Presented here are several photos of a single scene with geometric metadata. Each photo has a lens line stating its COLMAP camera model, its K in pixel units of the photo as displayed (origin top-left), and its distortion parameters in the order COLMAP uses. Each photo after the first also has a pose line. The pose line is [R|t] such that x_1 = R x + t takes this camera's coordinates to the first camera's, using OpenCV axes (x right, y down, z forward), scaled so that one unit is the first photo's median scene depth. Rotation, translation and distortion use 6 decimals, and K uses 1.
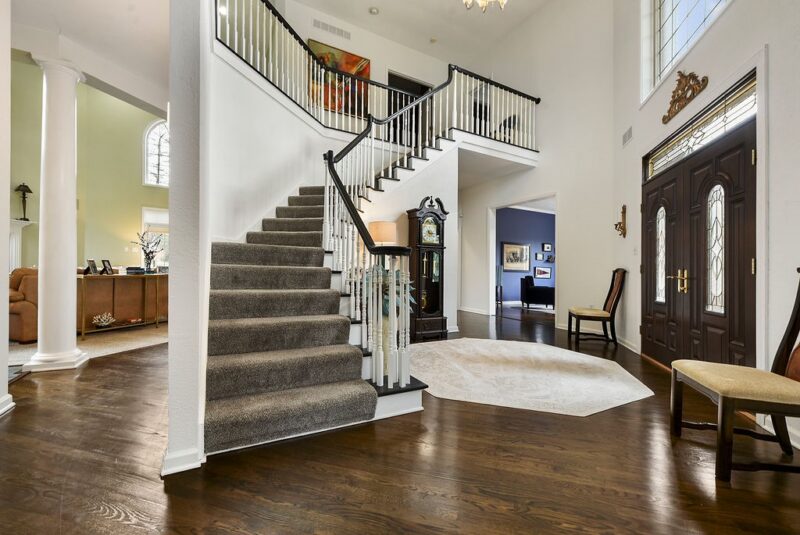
lens RADIAL K [[324.4, 0, 400.0], [0, 324.4, 267.5], [0, 0, 1]] dist [-0.000993, -0.000176]
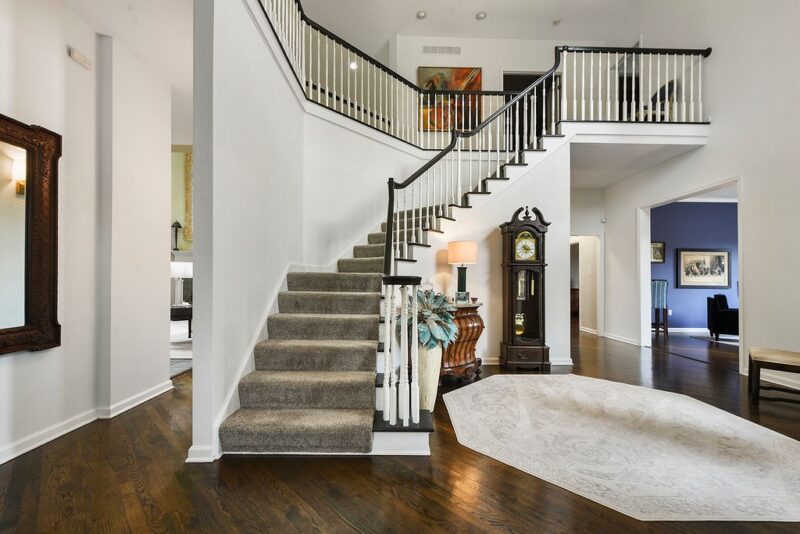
lens RADIAL K [[323.8, 0, 399.9], [0, 323.8, 279.8], [0, 0, 1]] dist [-0.001066, -0.000036]
pose [[0.887665, -0.015253, -0.460236, 0.189389], [0.013112, 0.999883, -0.007849, -0.020374], [0.460302, 0.000933, 0.887762, 0.071279]]
